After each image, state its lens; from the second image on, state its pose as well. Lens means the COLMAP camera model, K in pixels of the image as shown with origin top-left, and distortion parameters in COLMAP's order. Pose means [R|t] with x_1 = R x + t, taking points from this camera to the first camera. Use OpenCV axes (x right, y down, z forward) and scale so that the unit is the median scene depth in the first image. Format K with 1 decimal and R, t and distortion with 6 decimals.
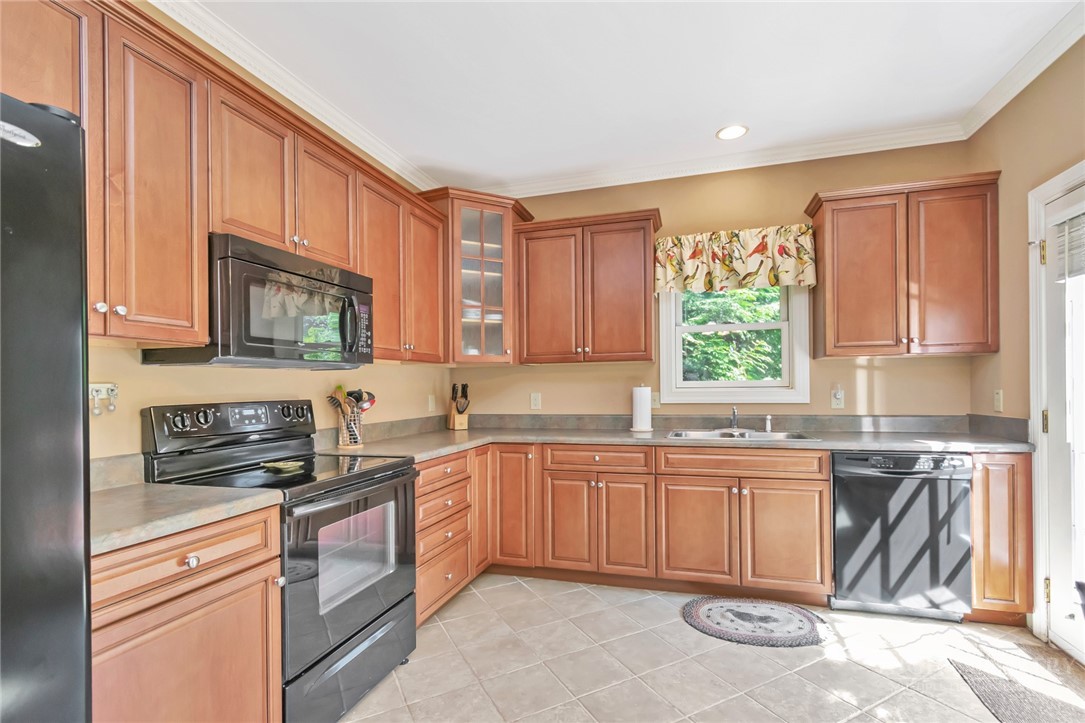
lens RADIAL K [[498.0, 0, 553.8], [0, 498.0, 380.5], [0, 0, 1]] dist [0.002965, 0.000187]
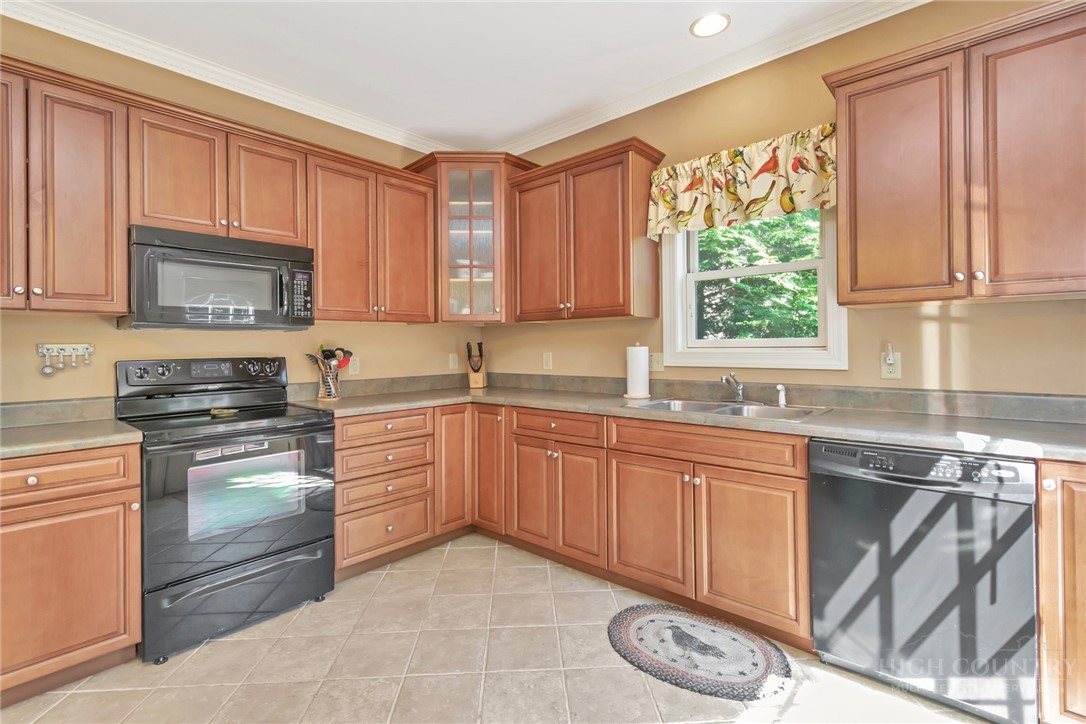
lens RADIAL K [[503.2, 0, 541.9], [0, 503.2, 337.8], [0, 0, 1]] dist [0.001249, -0.000241]
pose [[0.902747, -0.003908, -0.430154, 0.443308], [0.004035, 0.999992, -0.000617, -0.002544], [0.430153, -0.001179, 0.902755, 0.158543]]
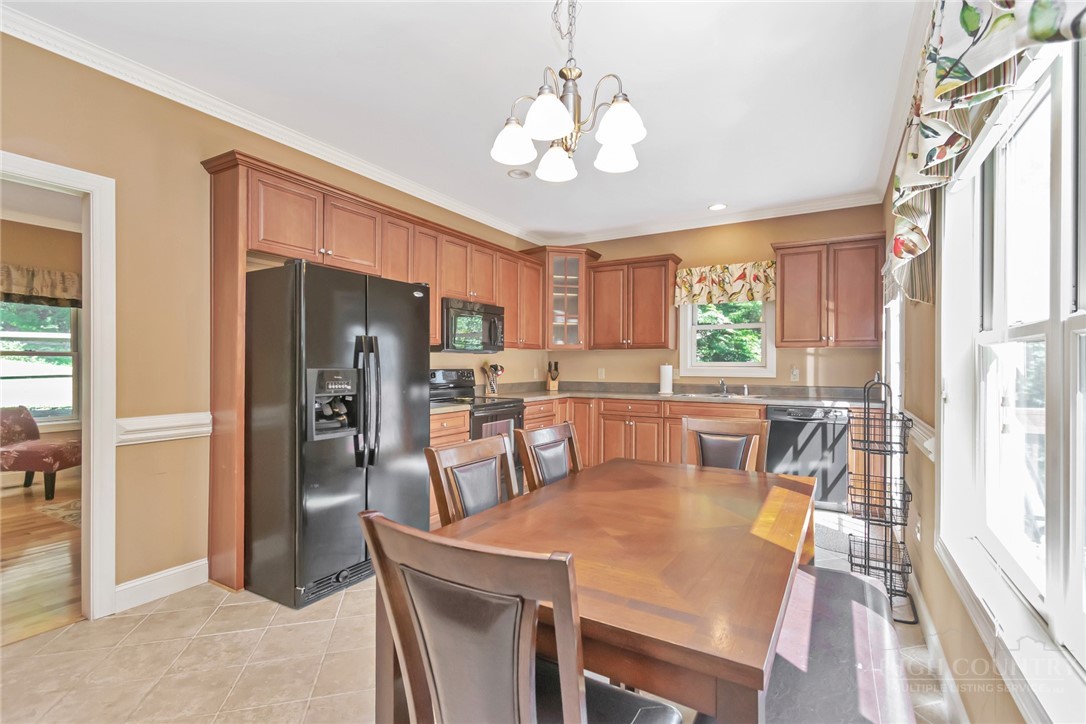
lens RADIAL K [[497.0, 0, 550.1], [0, 497.0, 360.2], [0, 0, 1]] dist [-0.004072, -0.000523]
pose [[0.972181, 0.012905, -0.233877, 0.206218], [-0.011843, 0.999912, 0.005946, -0.008652], [0.233933, -0.003011, 0.972248, -0.652995]]
